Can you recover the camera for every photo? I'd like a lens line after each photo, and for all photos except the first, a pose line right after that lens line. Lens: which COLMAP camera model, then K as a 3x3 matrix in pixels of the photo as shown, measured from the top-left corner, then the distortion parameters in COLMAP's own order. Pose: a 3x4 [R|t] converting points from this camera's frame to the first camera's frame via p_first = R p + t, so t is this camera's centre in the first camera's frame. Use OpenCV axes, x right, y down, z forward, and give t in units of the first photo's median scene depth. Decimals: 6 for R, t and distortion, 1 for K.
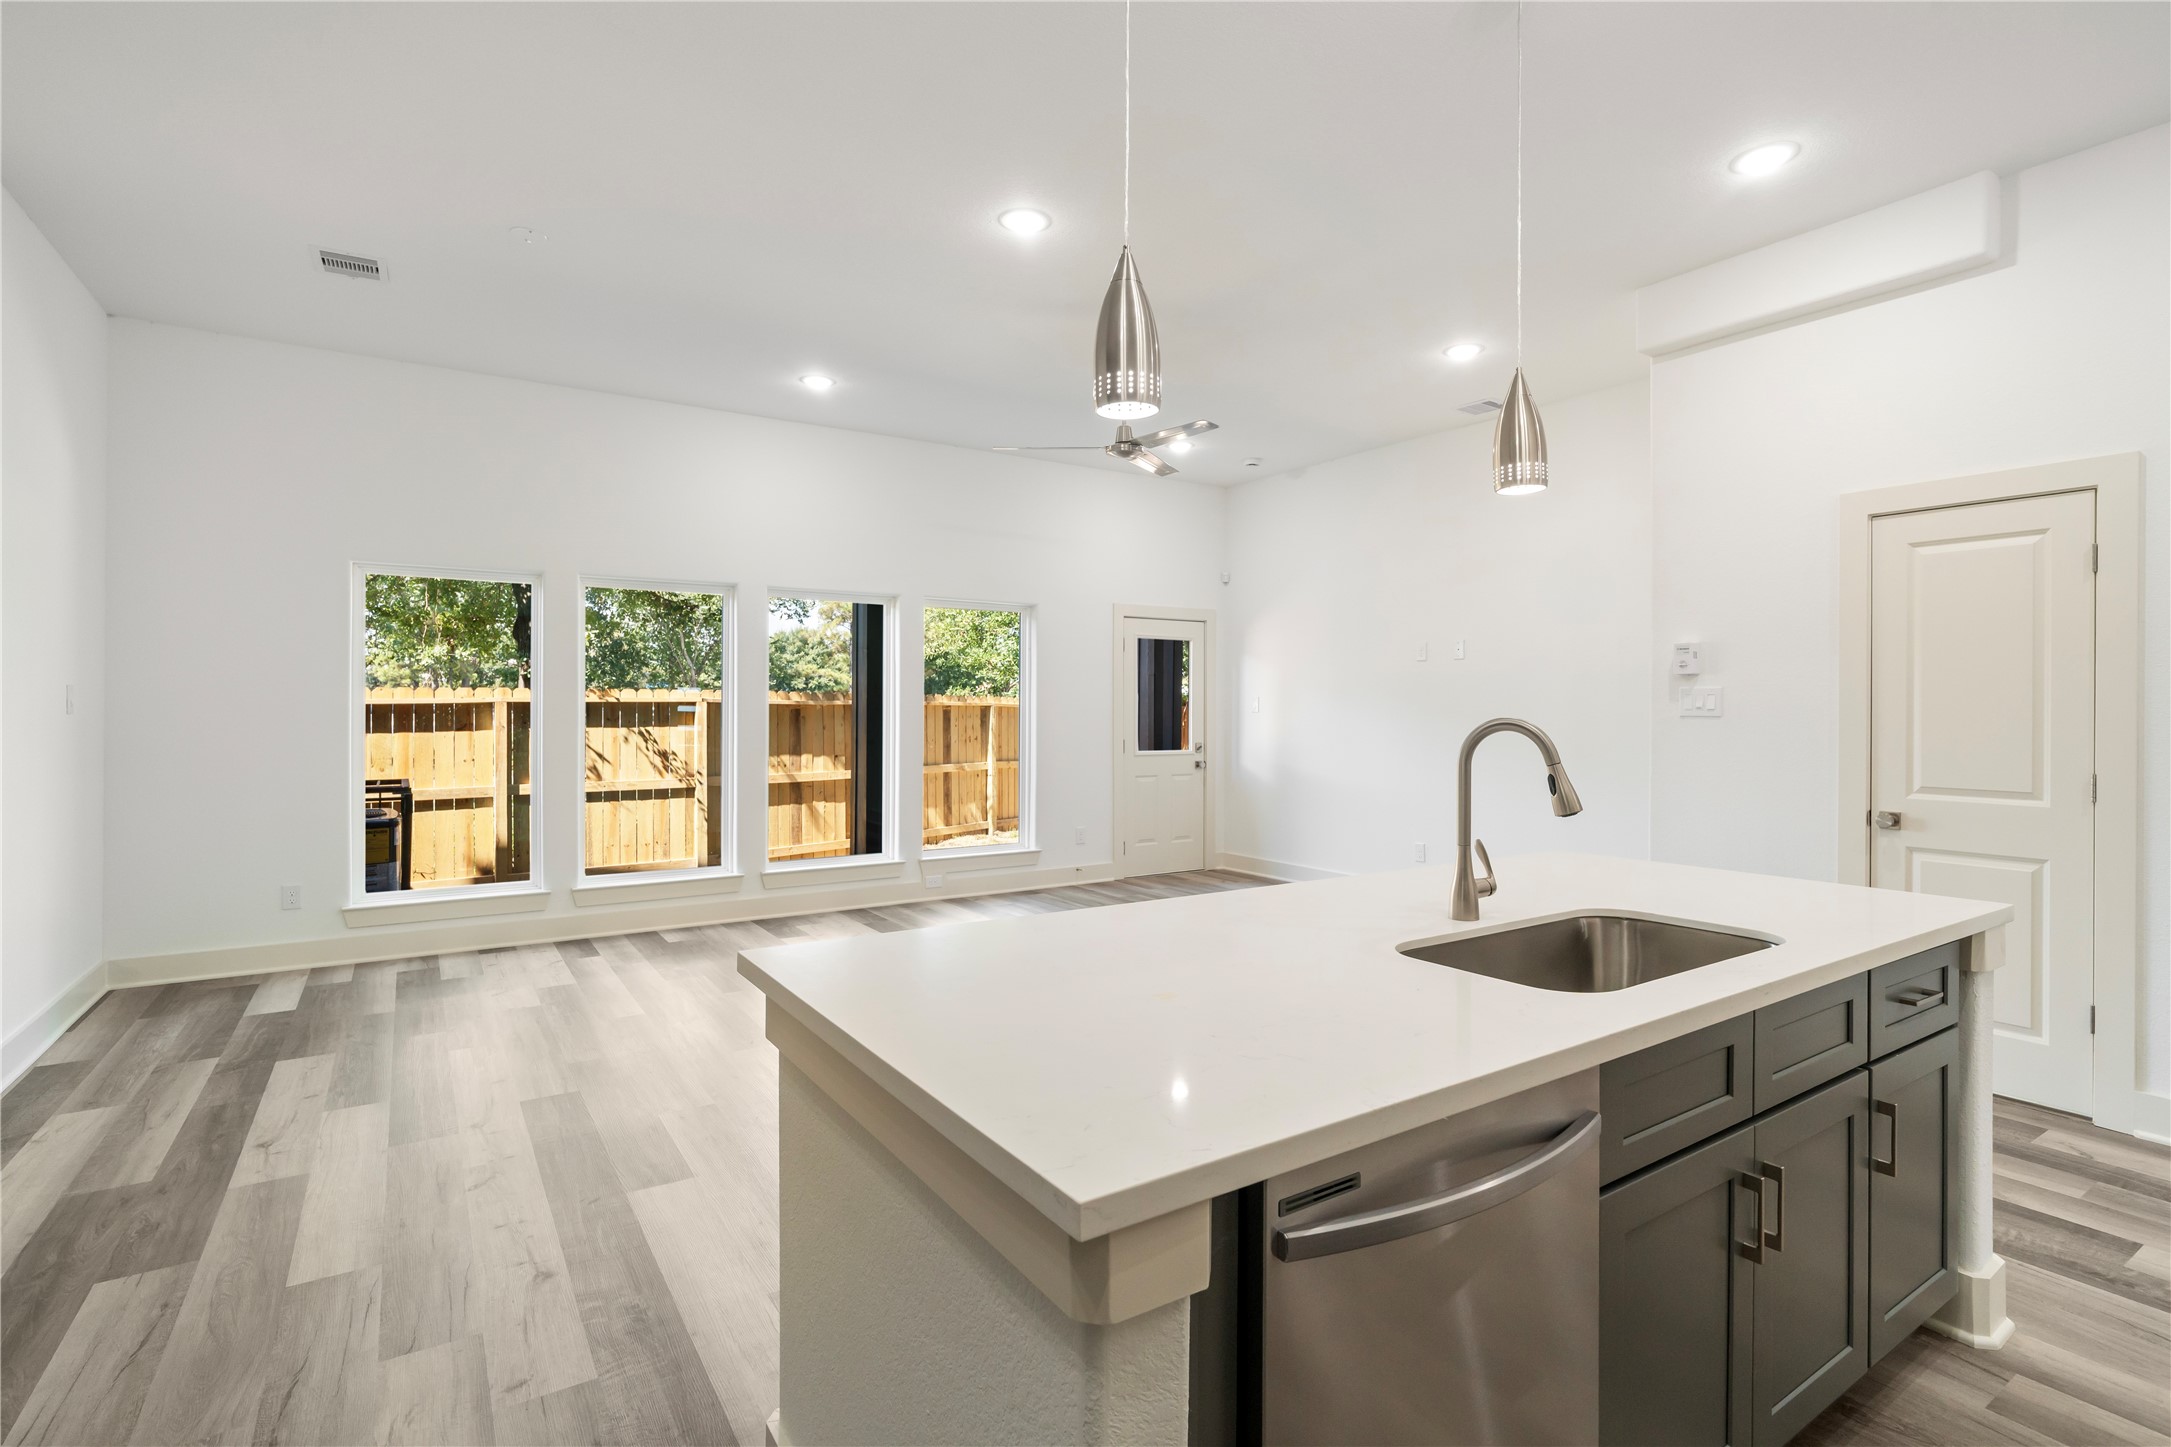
lens RADIAL K [[1041.9, 0, 1080.7], [0, 1041.9, 703.6], [0, 0, 1]] dist [-0.000705, 0.001388]
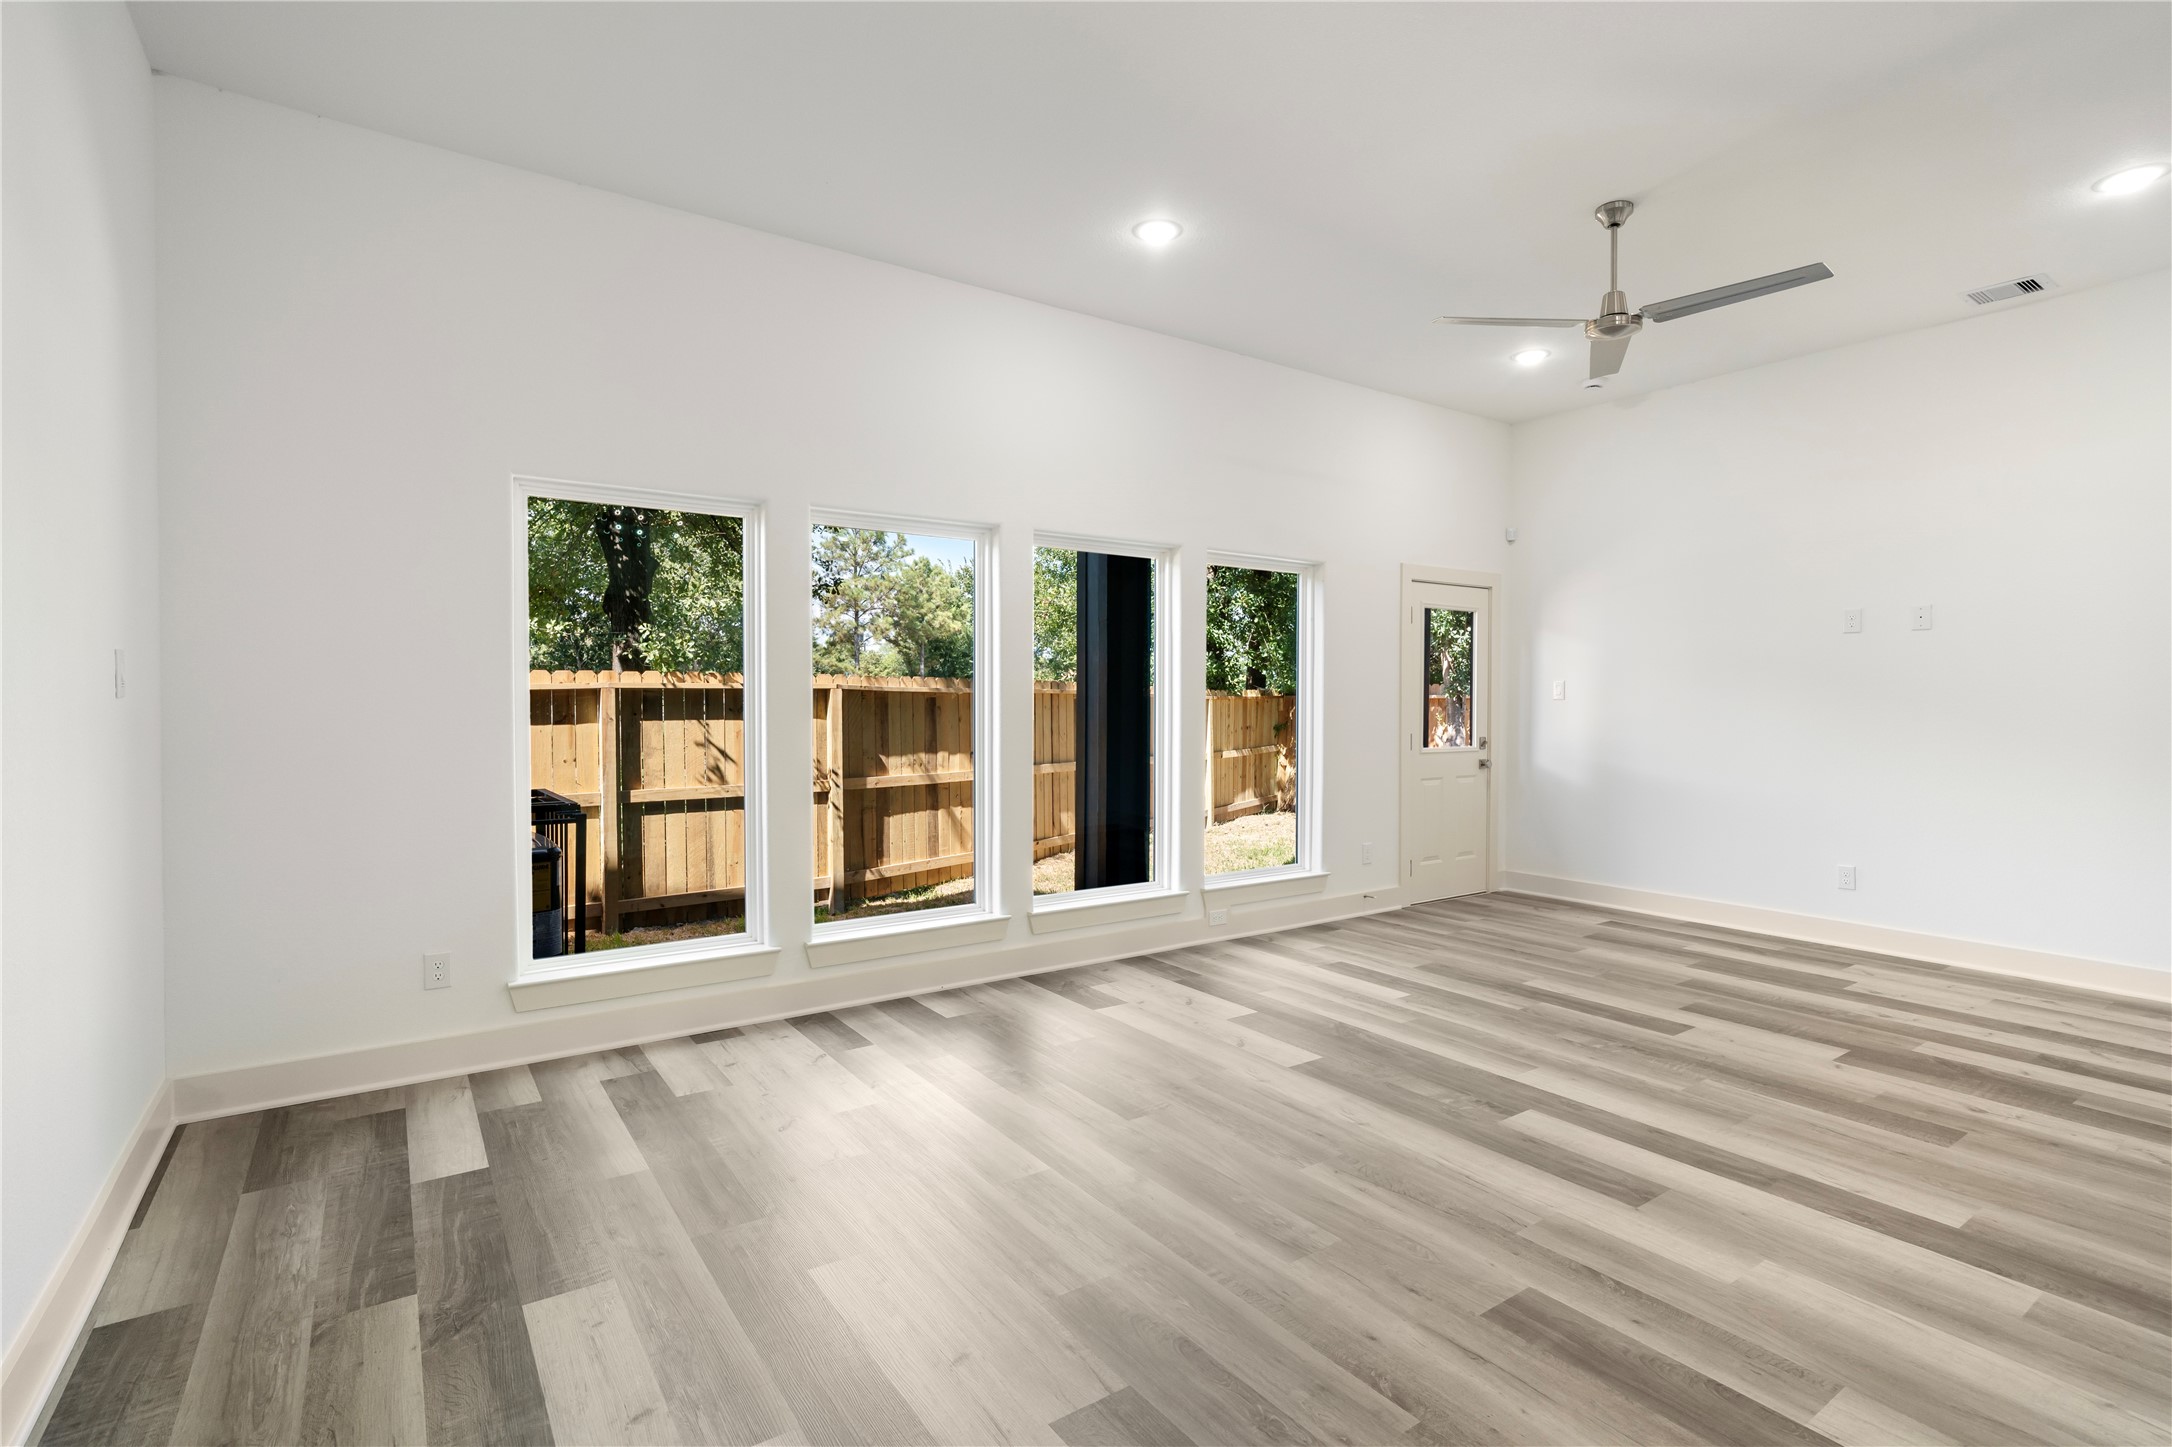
lens RADIAL K [[1032.6, 0, 1087.6], [0, 1032.6, 718.9], [0, 0, 1]] dist [-0.017929, 0.008844]
pose [[0.999486, -0.001807, 0.032000, -0.334210], [0.001074, 0.999737, 0.022917, 0.006821], [-0.032033, -0.022871, 0.999225, 0.303957]]
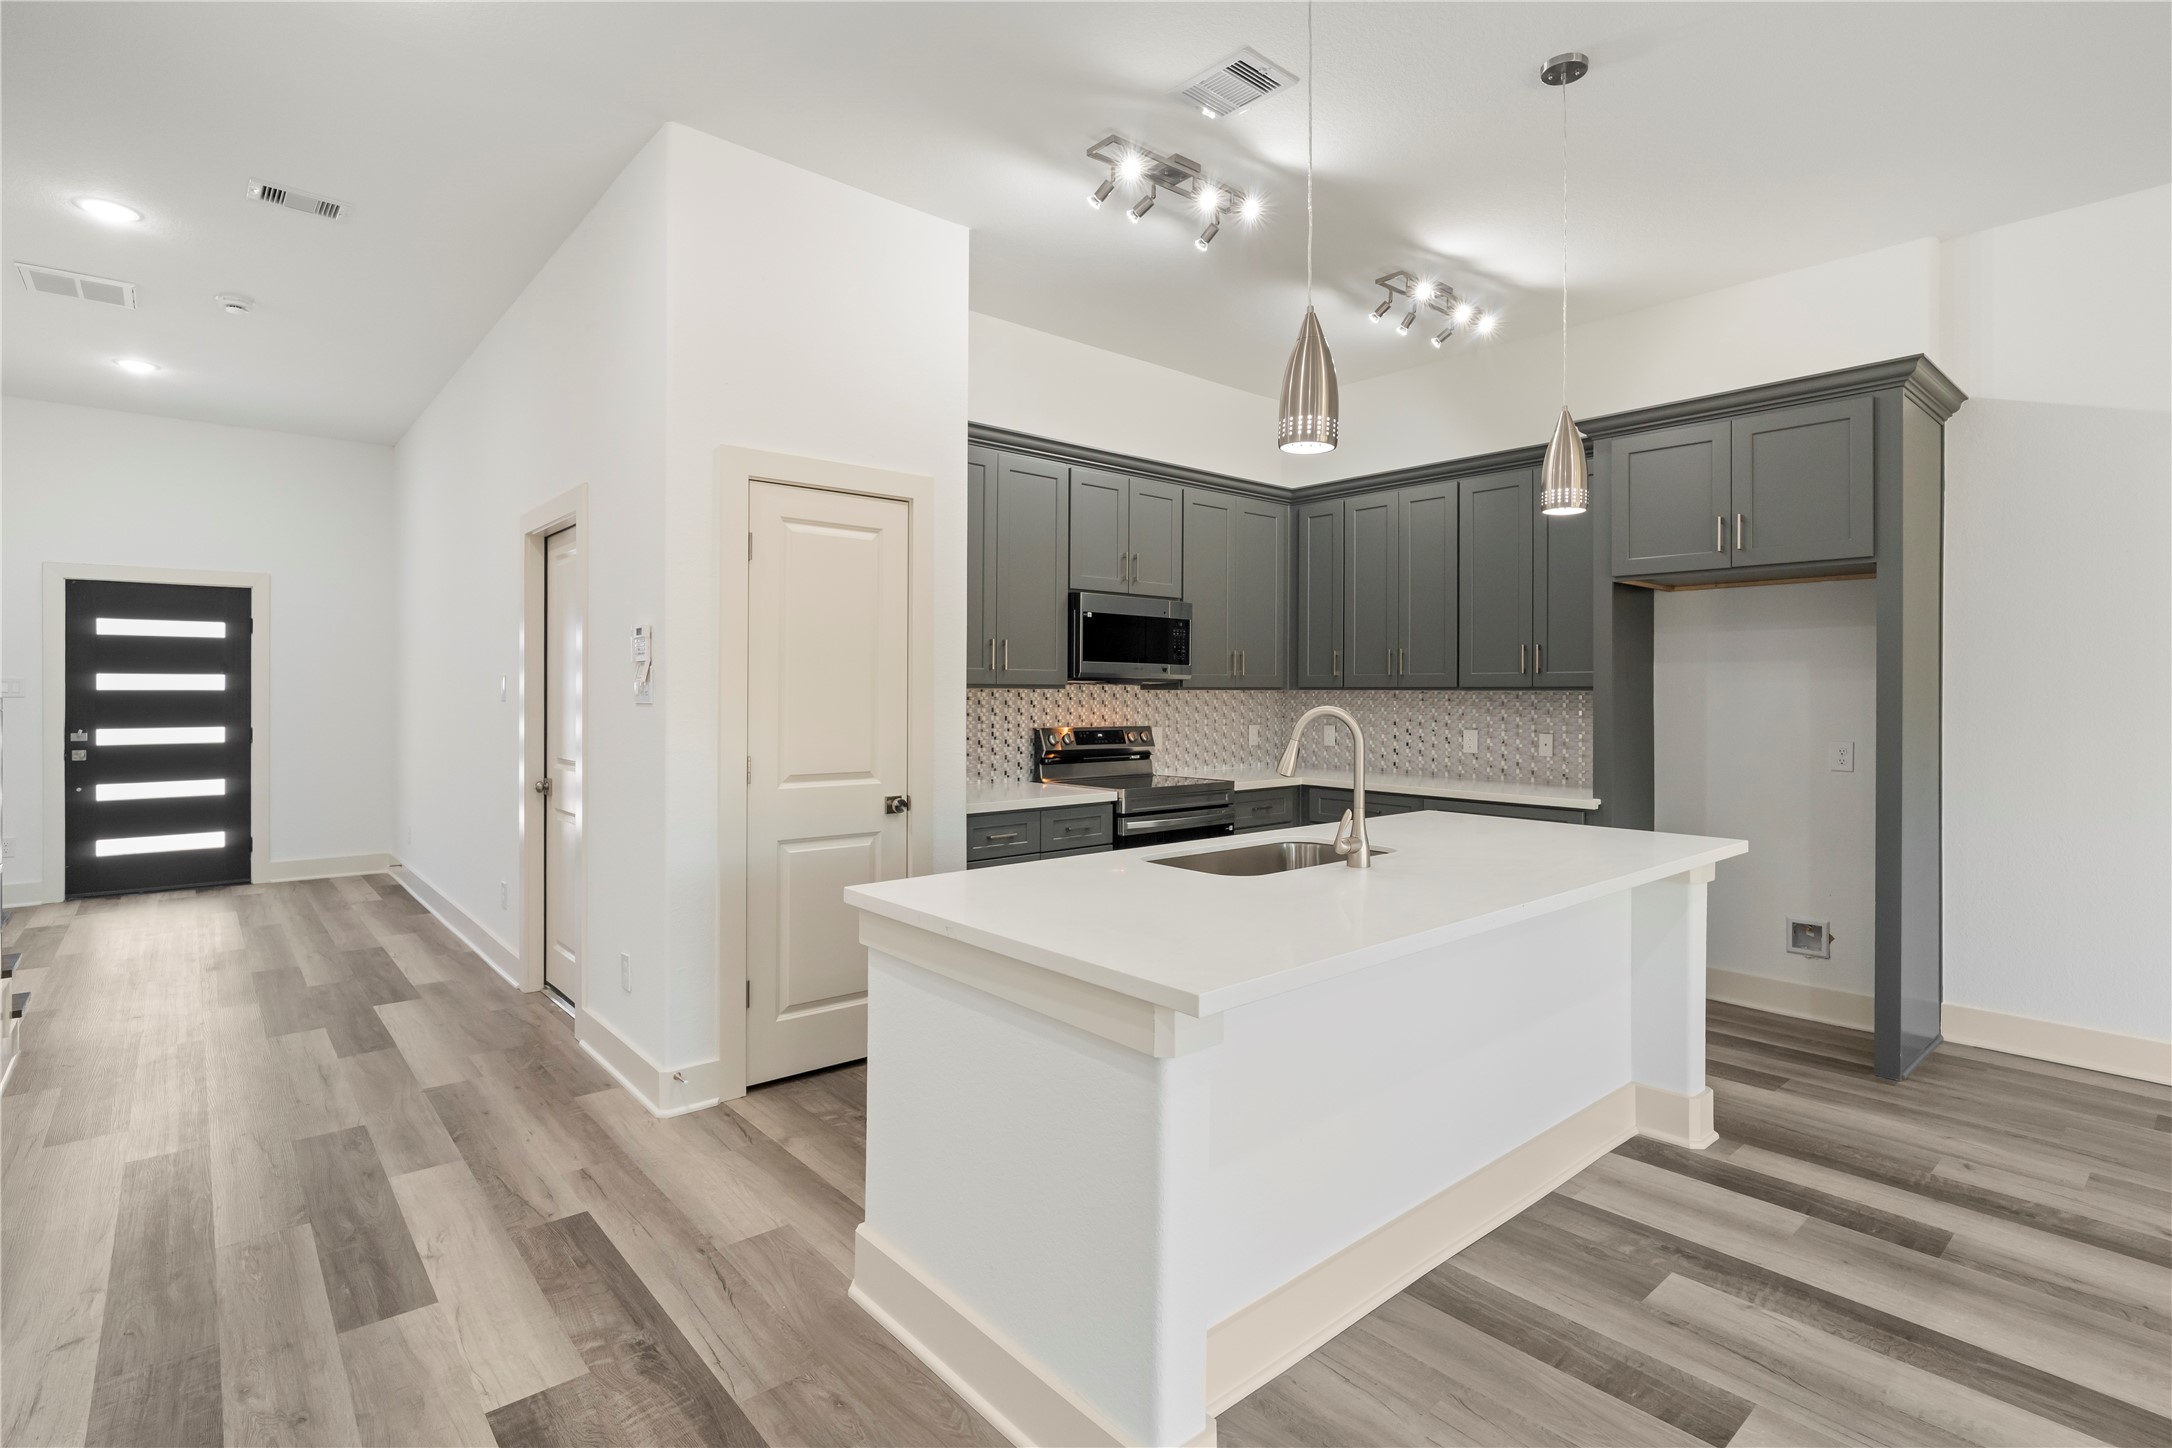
lens RADIAL K [[1039.3, 0, 1092.0], [0, 1039.3, 694.4], [0, 0, 1]] dist [-0.003418, 0.000211]
pose [[-0.989609, -0.008800, -0.143517, 0.323008], [-0.008556, 0.999961, -0.002316, 0.002436], [0.143532, -0.001064, -0.989645, 0.823381]]
